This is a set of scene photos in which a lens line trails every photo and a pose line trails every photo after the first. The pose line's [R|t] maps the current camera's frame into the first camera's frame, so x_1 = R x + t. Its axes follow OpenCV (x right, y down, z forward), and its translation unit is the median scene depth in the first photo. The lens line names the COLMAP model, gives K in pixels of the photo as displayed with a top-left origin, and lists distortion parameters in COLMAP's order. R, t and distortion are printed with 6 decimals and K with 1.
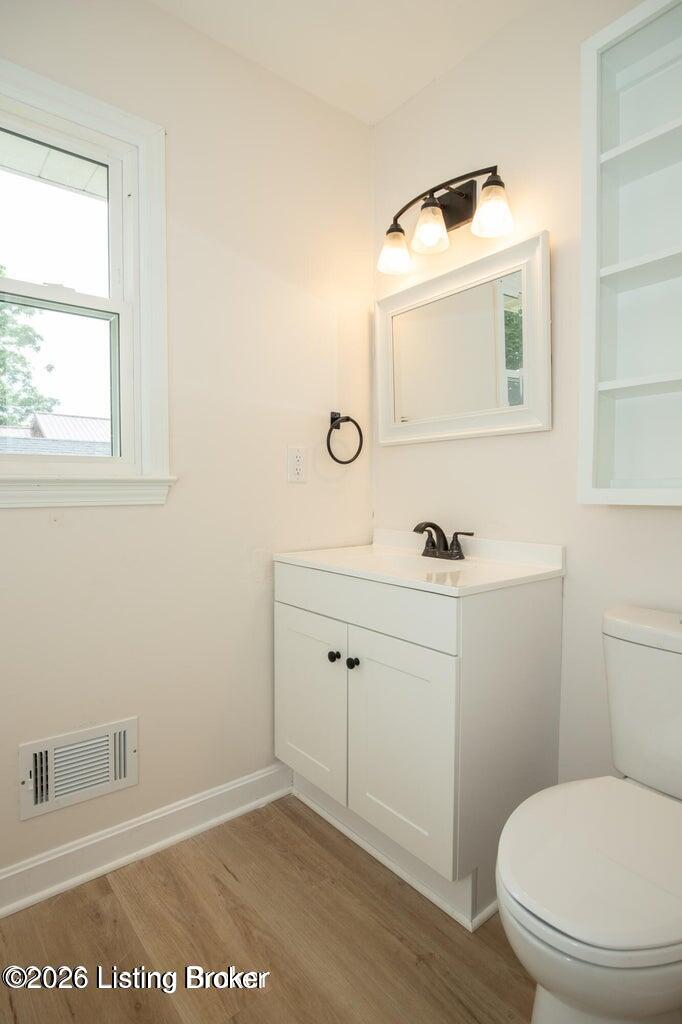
lens RADIAL K [[540.9, 0, 341.0], [0, 540.9, 512.0], [0, 0, 1]] dist [-0.026598, 0.008677]
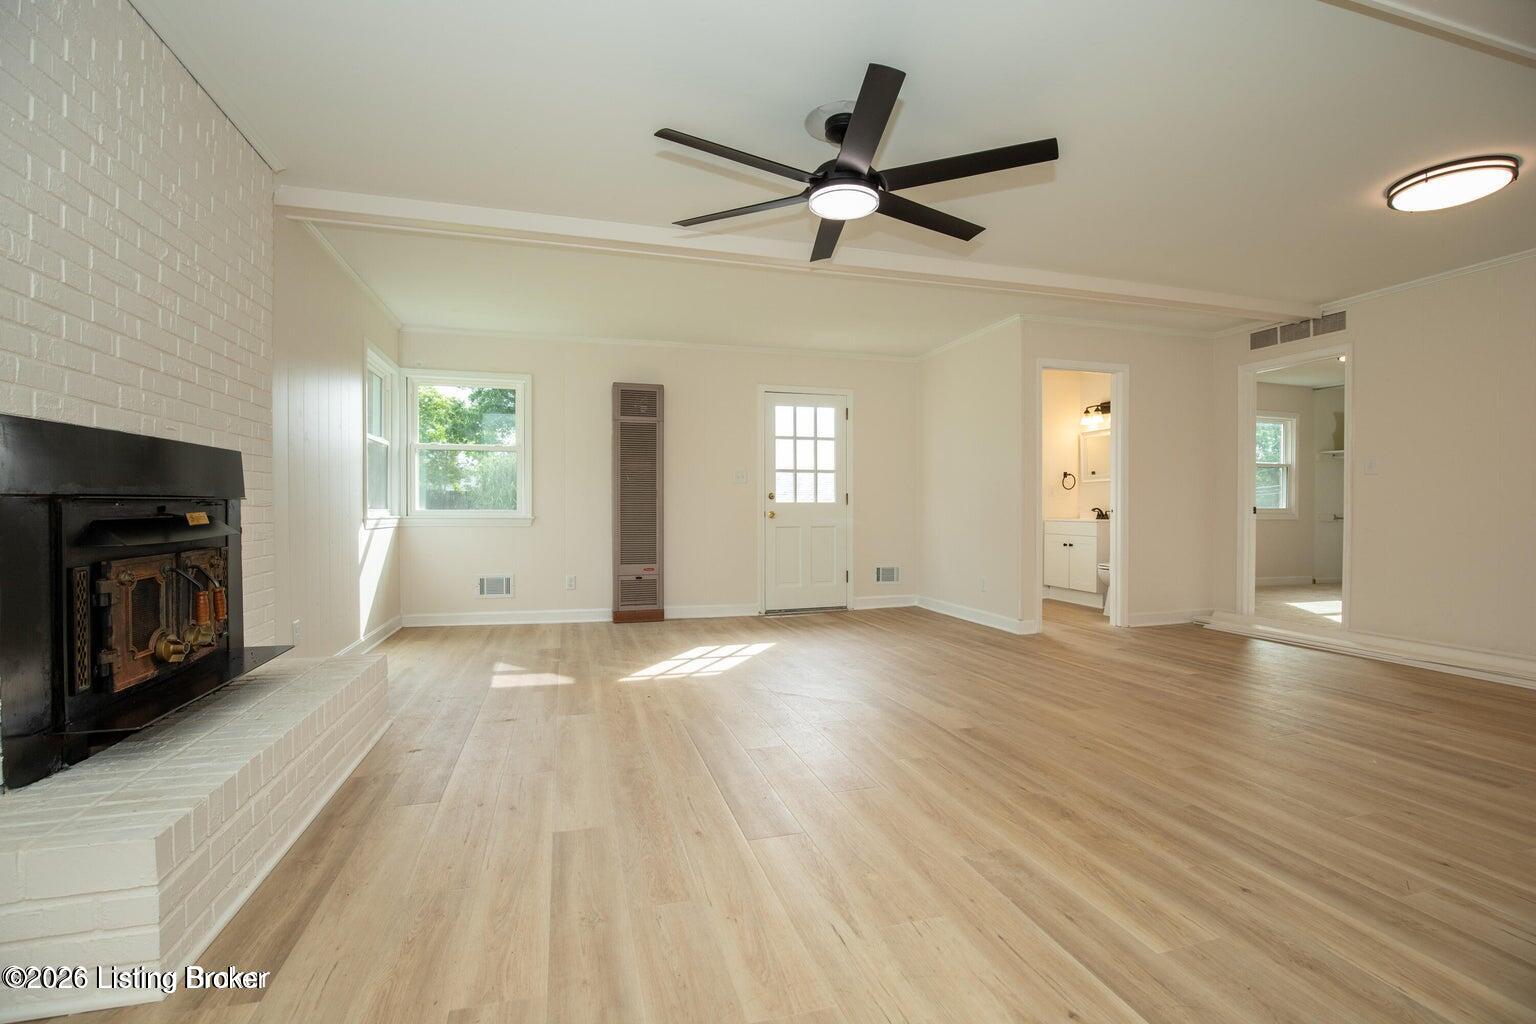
lens RADIAL K [[707.2, 0, 762.8], [0, 707.2, 514.8], [0, 0, 1]] dist [-0.035143, 0.005861]
pose [[0.919698, 0.005362, -0.392590, -0.024561], [-0.018085, 0.999424, -0.028717, 0.209495], [0.392210, 0.033511, 0.919265, -3.506784]]
